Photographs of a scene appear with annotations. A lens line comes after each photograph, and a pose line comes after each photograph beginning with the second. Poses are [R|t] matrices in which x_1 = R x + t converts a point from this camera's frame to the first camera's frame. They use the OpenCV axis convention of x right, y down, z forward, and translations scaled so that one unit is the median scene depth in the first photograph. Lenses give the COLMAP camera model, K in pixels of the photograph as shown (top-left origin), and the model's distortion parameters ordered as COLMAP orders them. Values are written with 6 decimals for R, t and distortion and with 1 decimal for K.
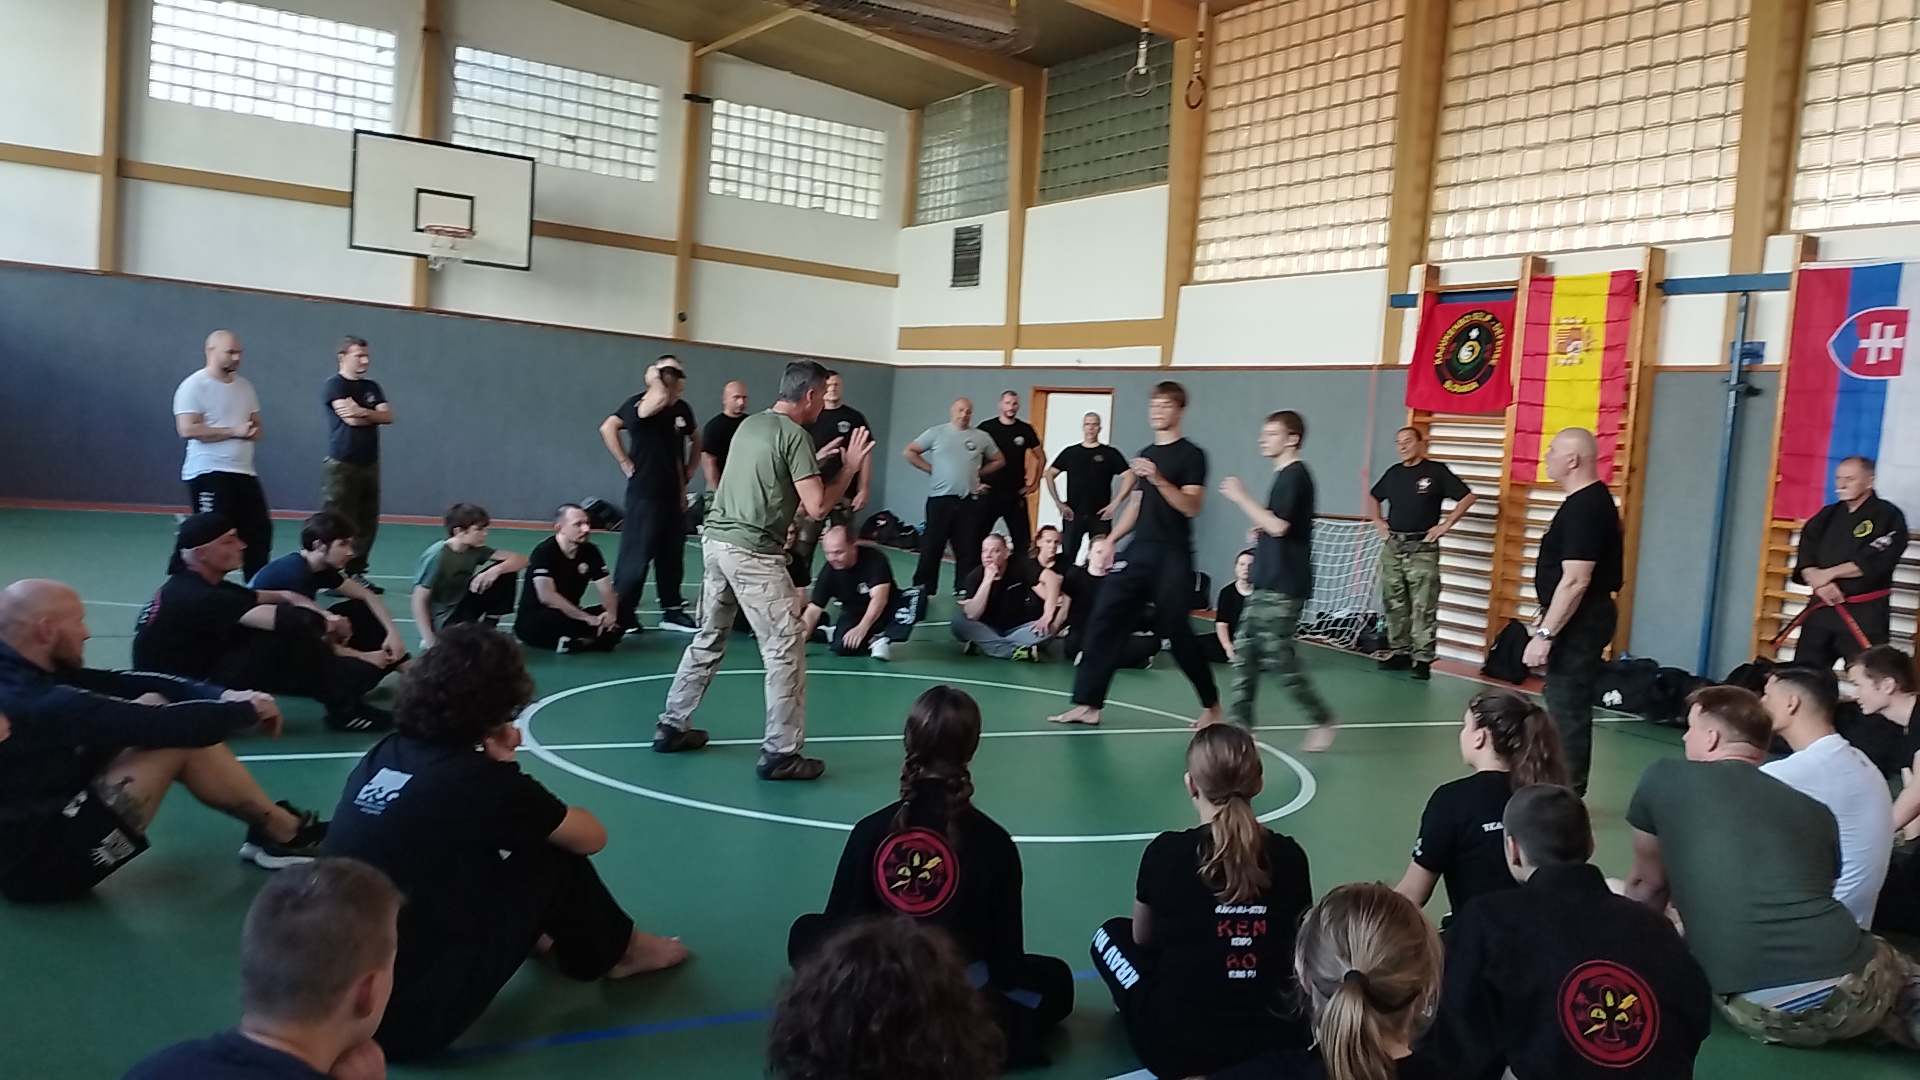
lens RADIAL K [[1576.6, 0, 978.7], [0, 1576.6, 541.5], [0, 0, 1]] dist [0.110700, -0.135219]
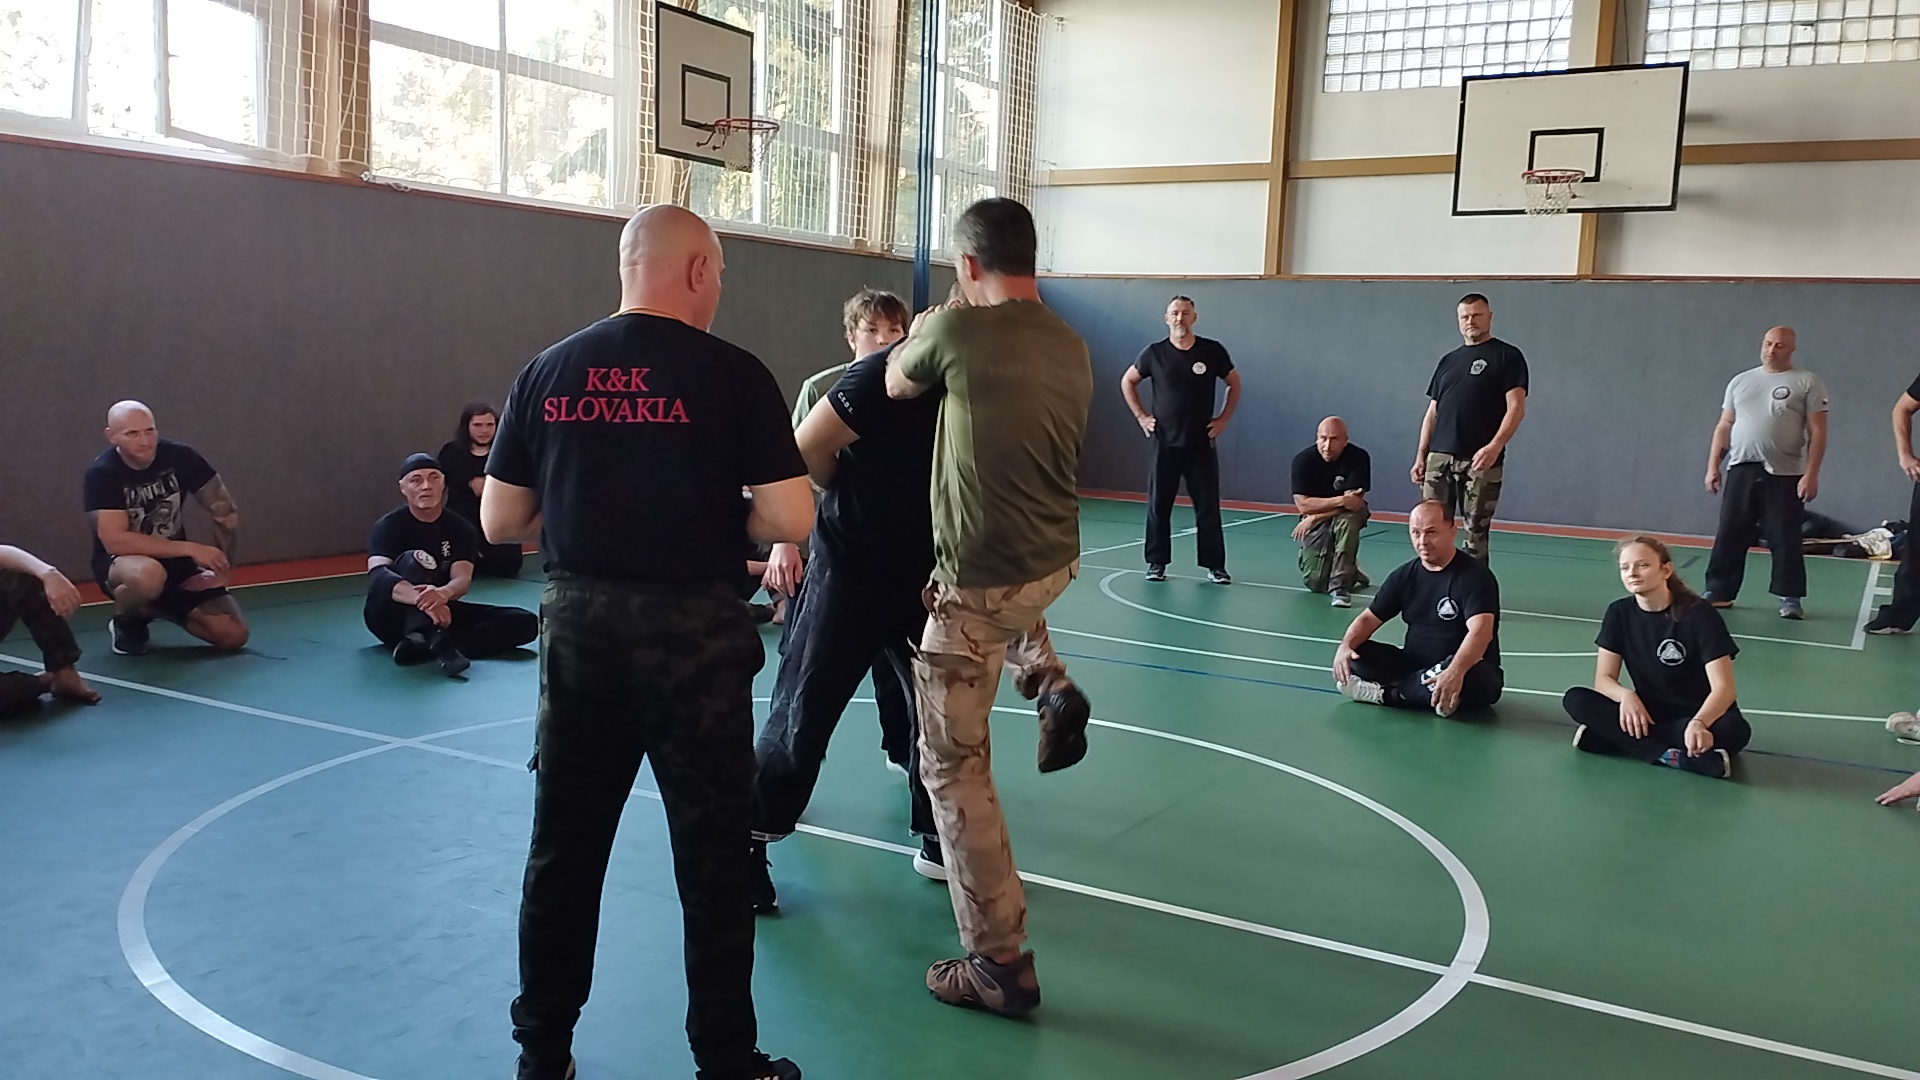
lens RADIAL K [[1576.6, 0, 971.5], [0, 1576.6, 536.7], [0, 0, 1]] dist [0.110700, -0.135219]
pose [[0.503508, 0.033749, -0.863331, 0.289934], [-0.048686, 0.998757, 0.010648, -0.004707], [0.862617, 0.036670, 0.504526, 0.415381]]
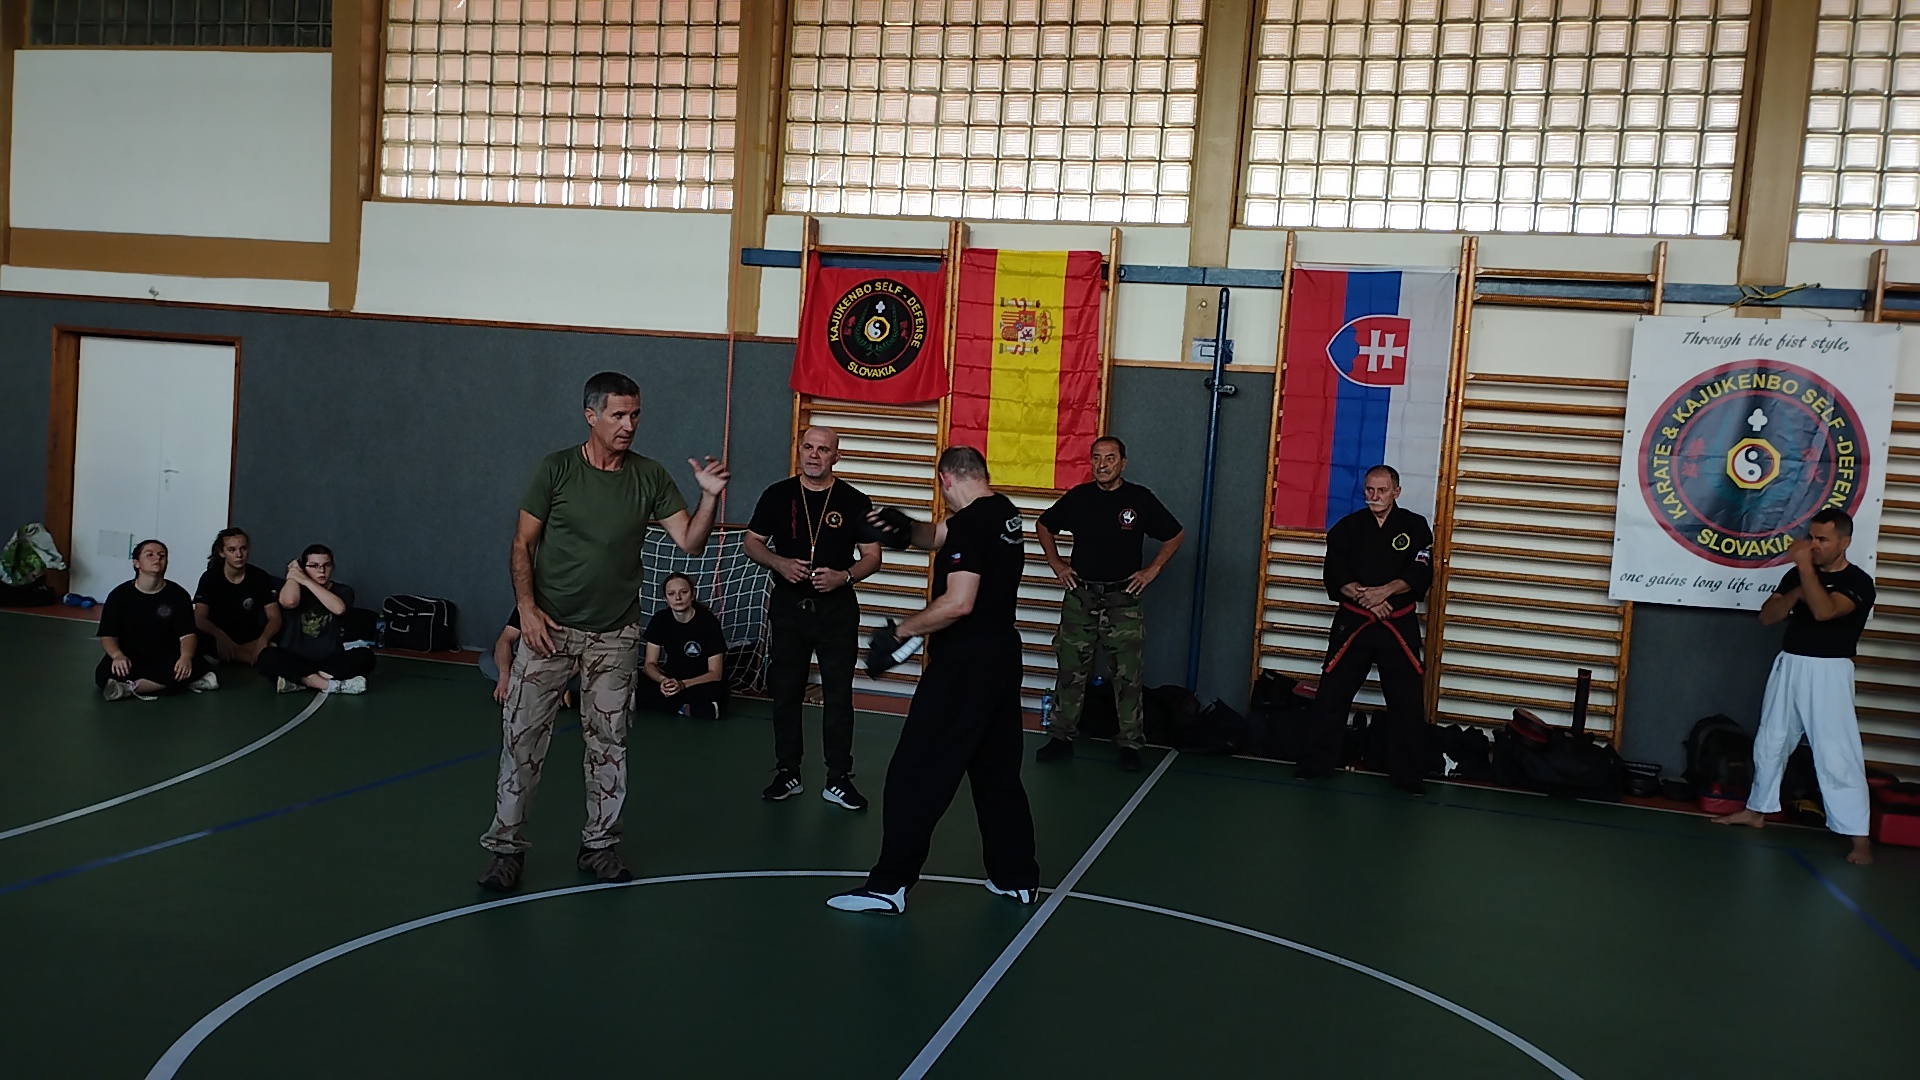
lens RADIAL K [[1576.6, 0, 956.5], [0, 1576.6, 537.7], [0, 0, 1]] dist [0.110700, -0.135219]
pose [[0.709559, -0.059457, 0.702133, -0.237714], [0.027518, 0.998012, 0.056703, -0.051262], [-0.704108, -0.020913, 0.709785, 0.349743]]
